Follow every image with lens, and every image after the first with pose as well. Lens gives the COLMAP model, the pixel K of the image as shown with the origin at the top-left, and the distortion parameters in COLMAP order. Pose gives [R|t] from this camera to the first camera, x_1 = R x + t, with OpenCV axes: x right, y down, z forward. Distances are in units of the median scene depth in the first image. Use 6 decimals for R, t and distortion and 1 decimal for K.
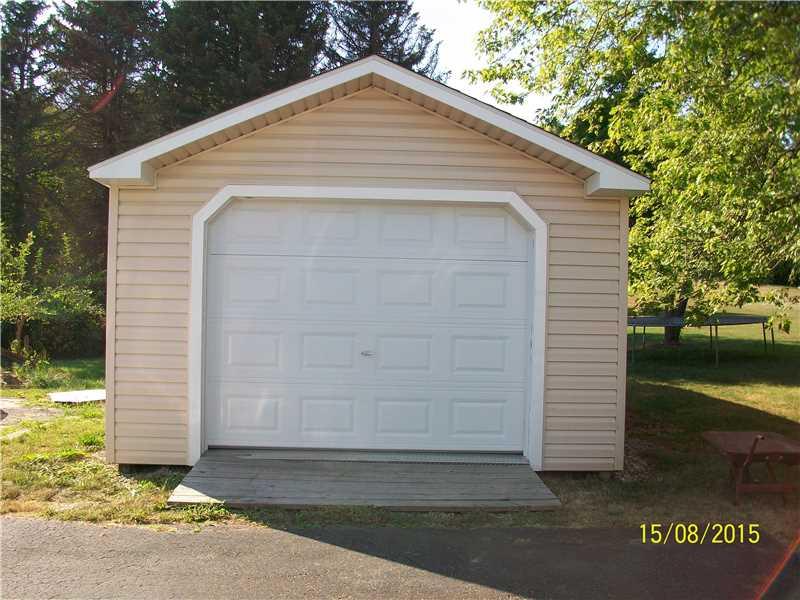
lens RADIAL K [[773.7, 0, 399.4], [0, 773.7, 314.8], [0, 0, 1]] dist [-0.132439, 0.015944]
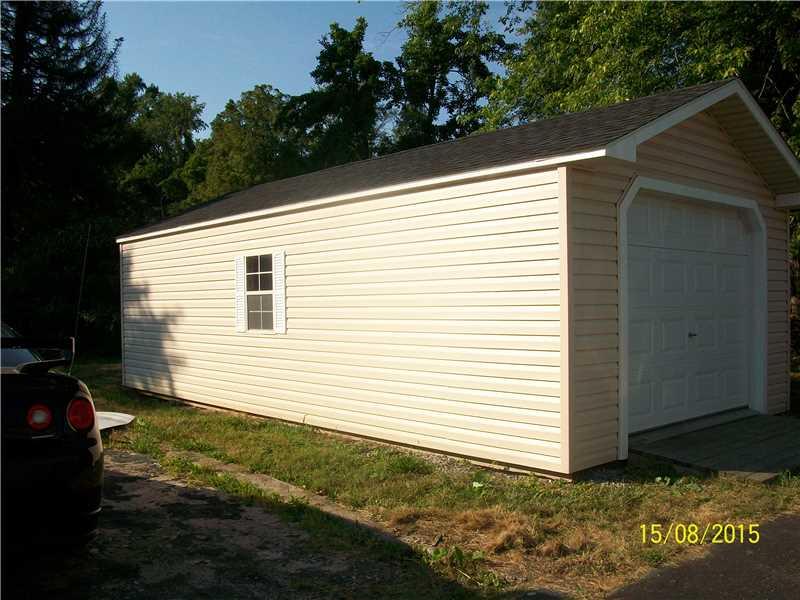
lens RADIAL K [[773.7, 0, 399.4], [0, 773.7, 314.8], [0, 0, 1]] dist [-0.132439, 0.015944]
pose [[0.770636, -0.040216, 0.636005, -1.104013], [0.038046, 0.999130, 0.017078, -0.015037], [-0.636139, 0.011037, 0.771496, 0.420981]]
